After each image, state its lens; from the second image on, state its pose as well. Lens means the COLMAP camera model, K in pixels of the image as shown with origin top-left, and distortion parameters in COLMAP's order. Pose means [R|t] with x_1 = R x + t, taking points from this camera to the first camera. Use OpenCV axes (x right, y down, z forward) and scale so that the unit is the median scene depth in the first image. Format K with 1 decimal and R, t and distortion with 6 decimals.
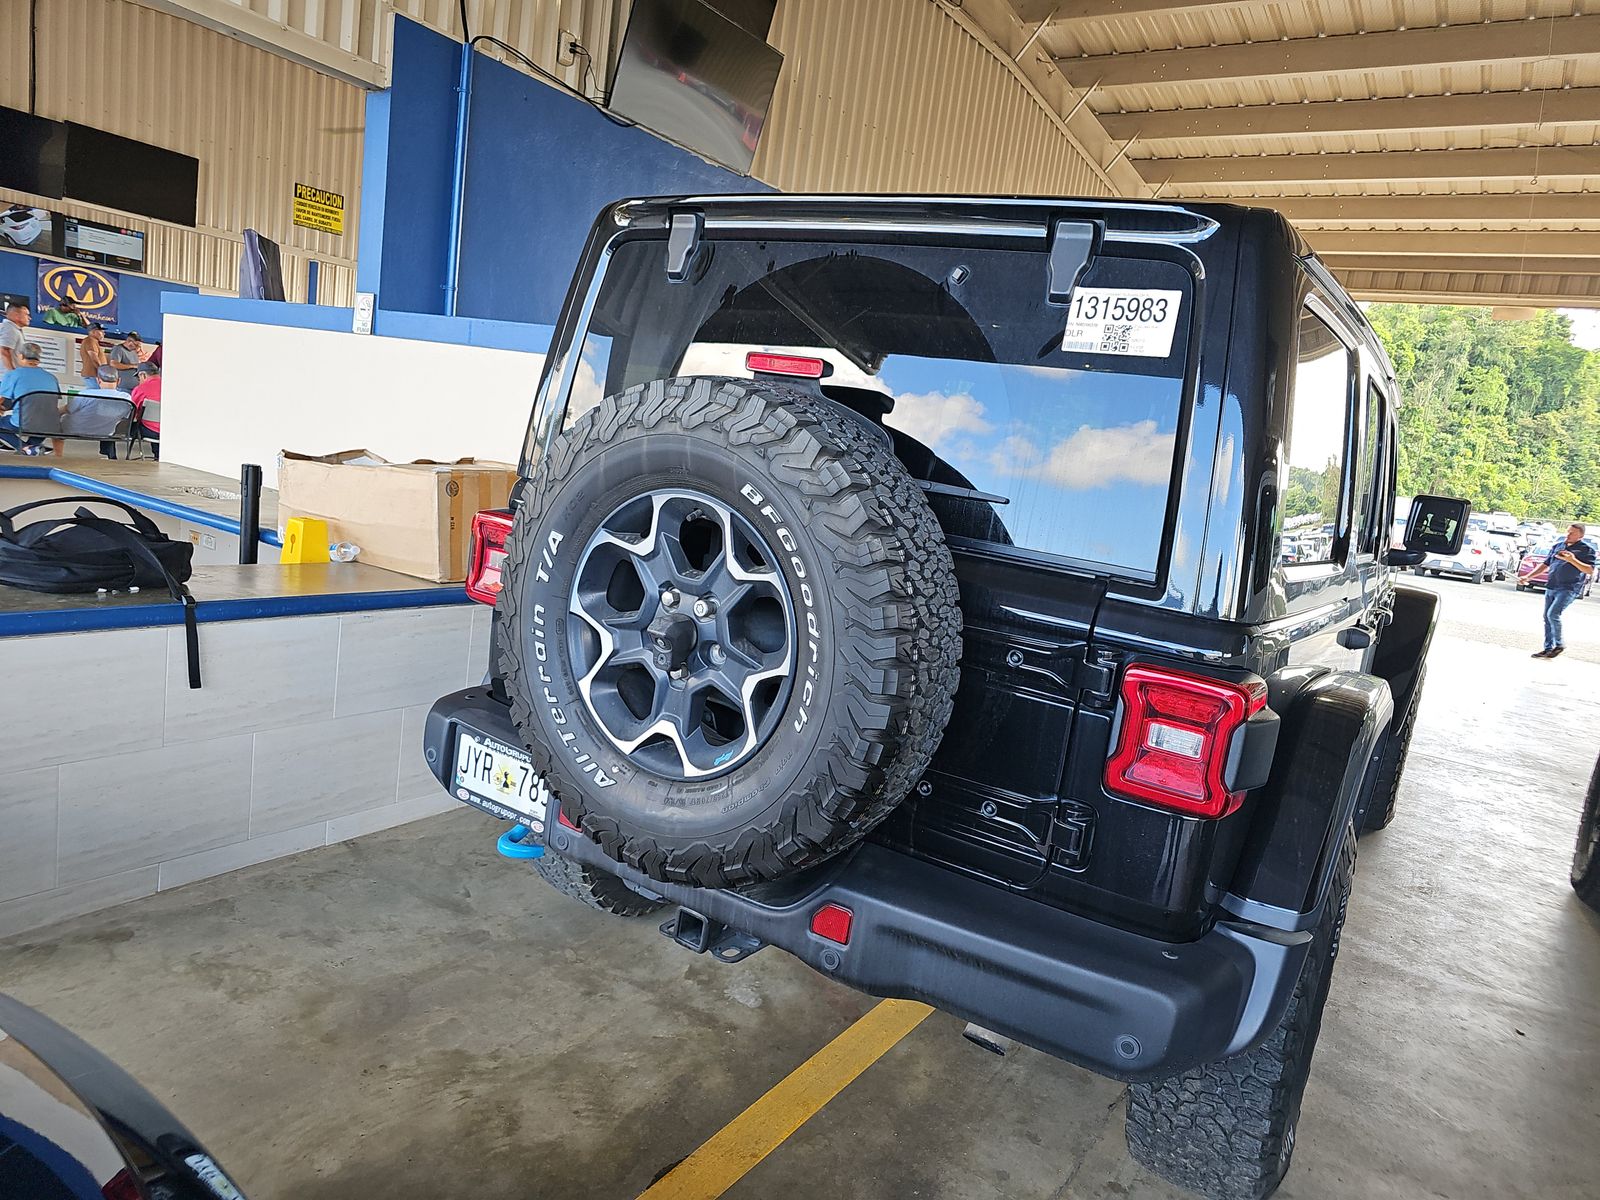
lens RADIAL K [[1060.1, 0, 817.5], [0, 1060.1, 592.3], [0, 0, 1]] dist [0.090100, -0.110257]
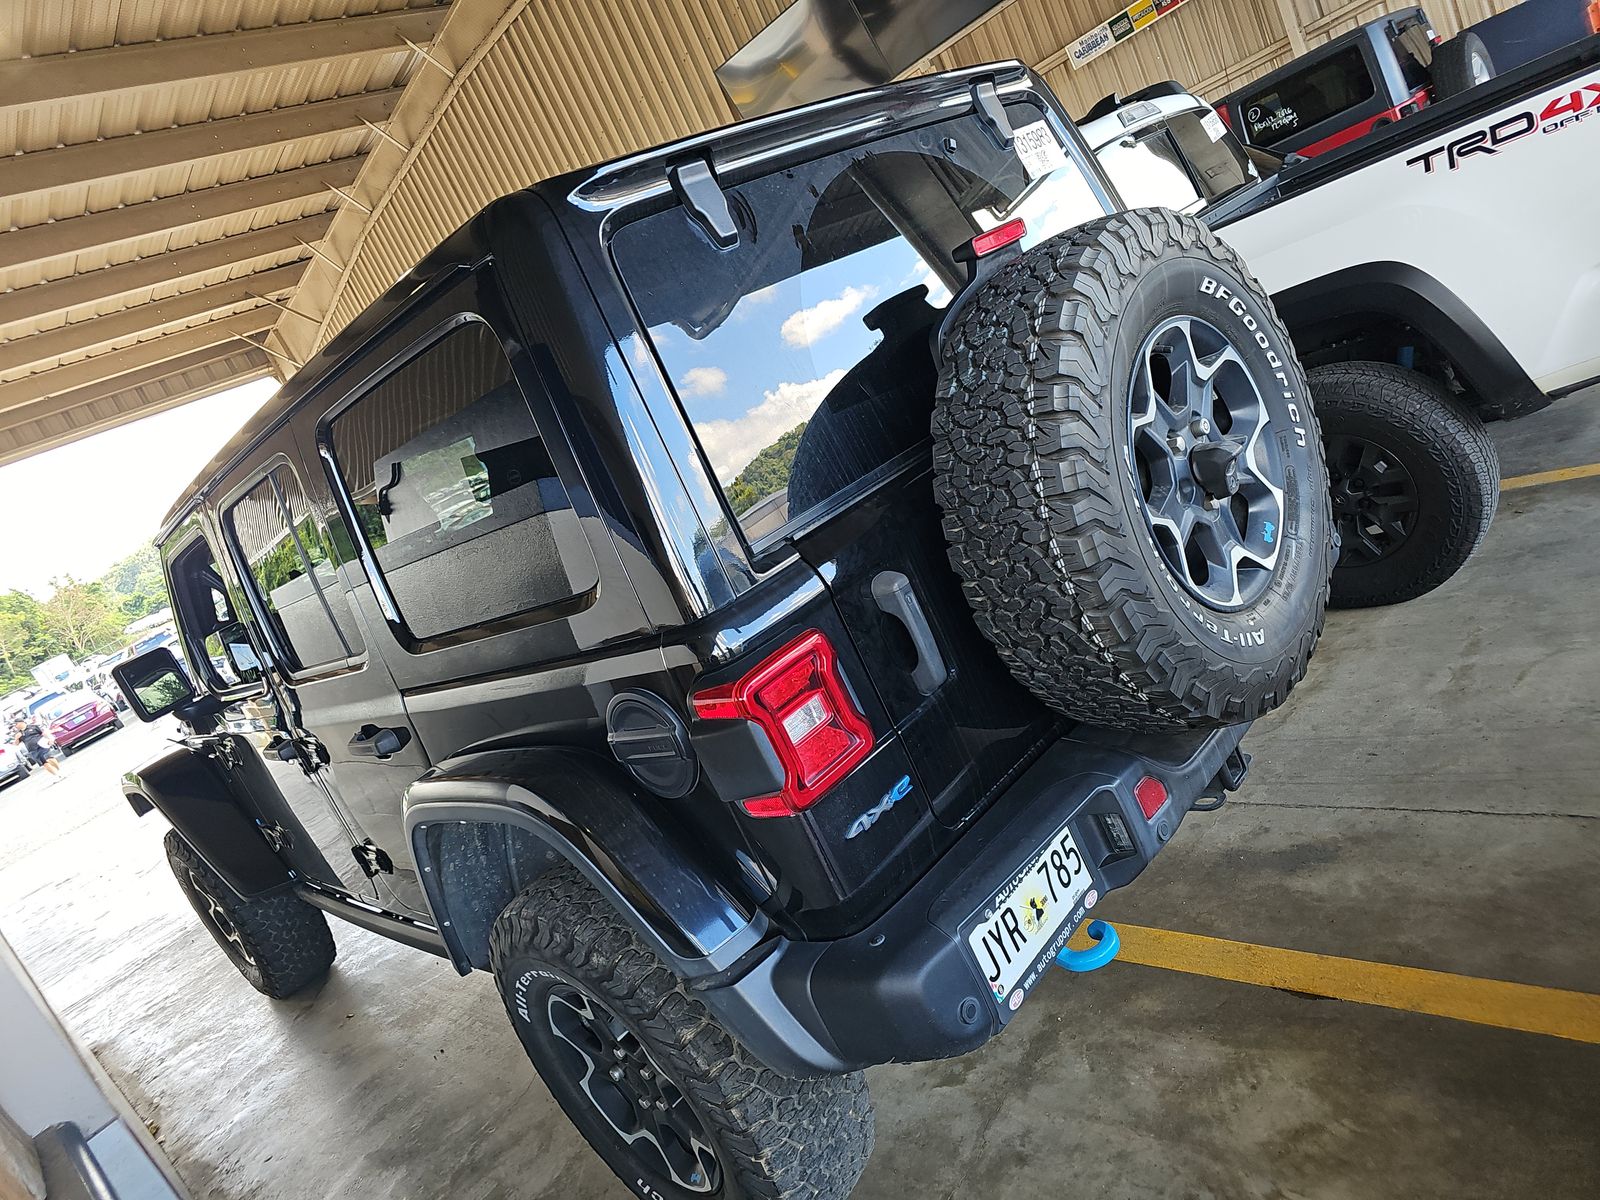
lens RADIAL K [[1056.3, 0, 793.5], [0, 1056.3, 585.9], [0, 0, 1]] dist [0.051559, -0.039799]
pose [[0.137173, -0.420305, 0.896954, -1.085838], [0.564536, 0.777231, 0.277868, -0.351844], [-0.813930, 0.468247, 0.343893, 1.000991]]
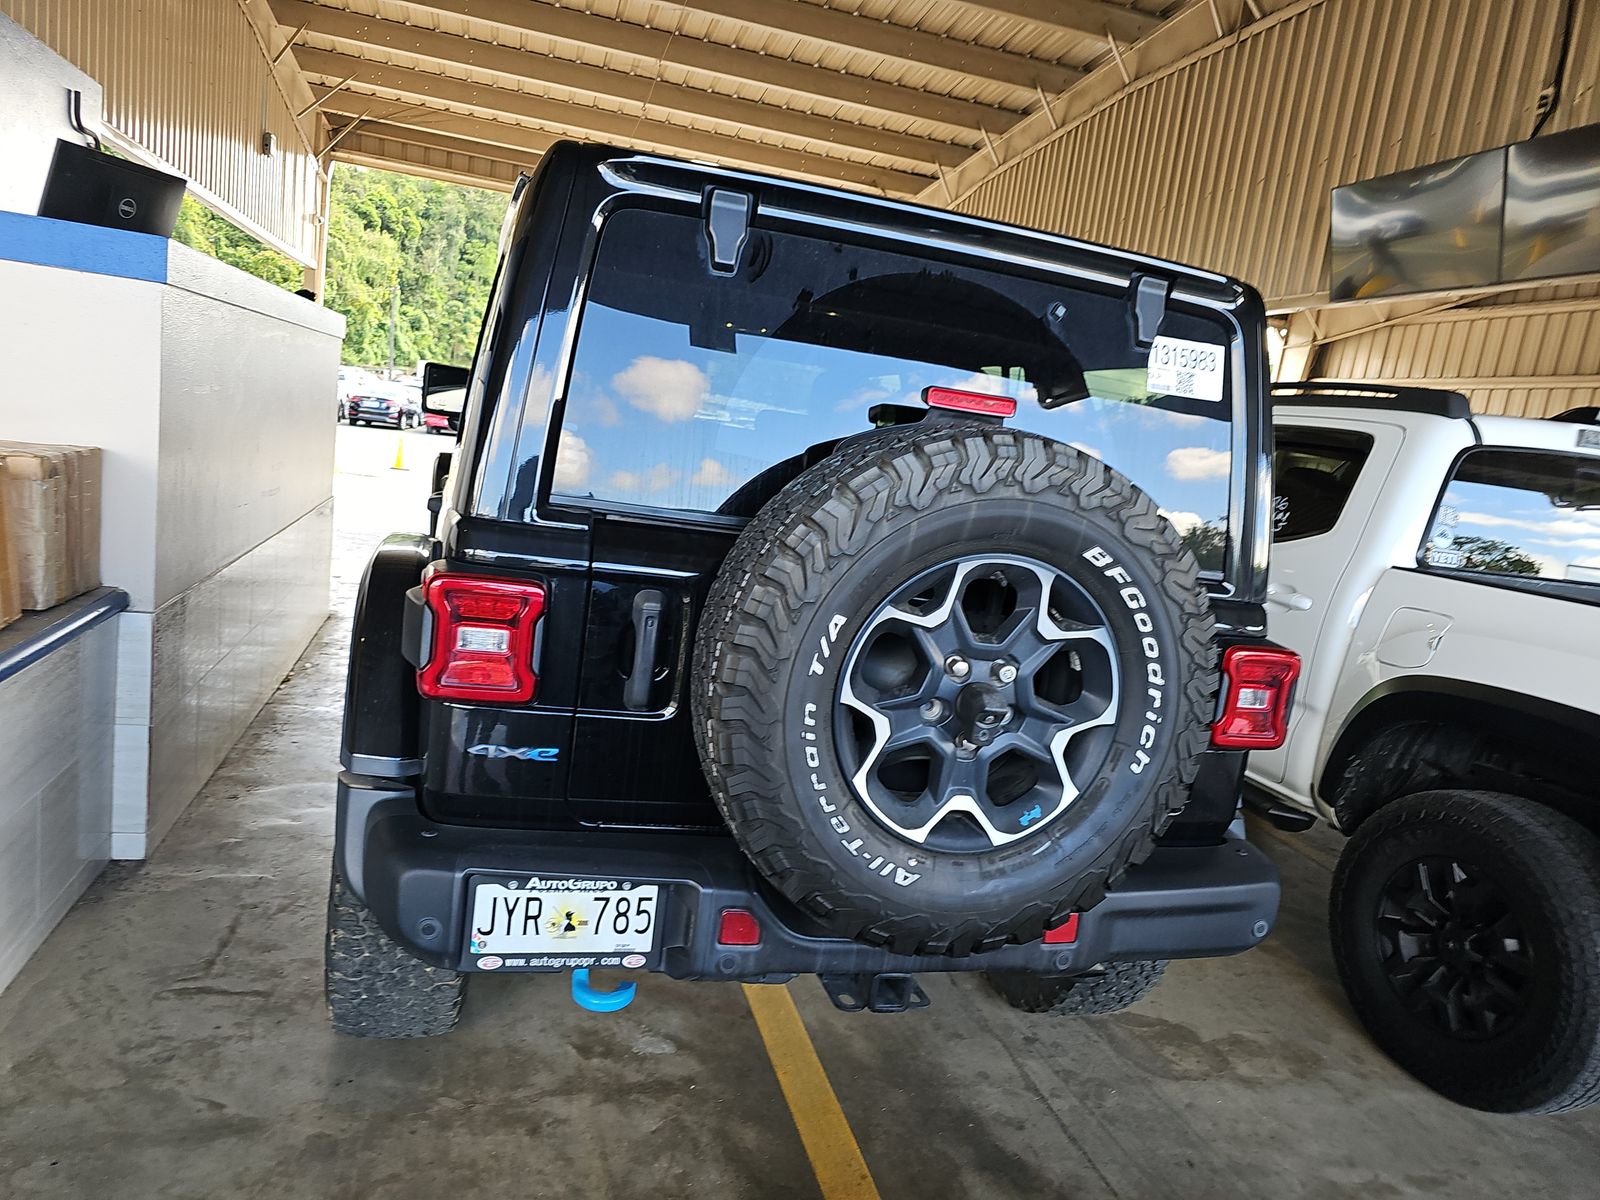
lens RADIAL K [[1056.3, 0, 793.5], [0, 1056.3, 585.9], [0, 0, 1]] dist [0.051559, -0.039799]
pose [[0.674082, -0.153462, 0.722539, -0.884965], [0.064623, 0.986682, 0.149275, -0.210296], [-0.735824, -0.053931, 0.675022, 0.482075]]
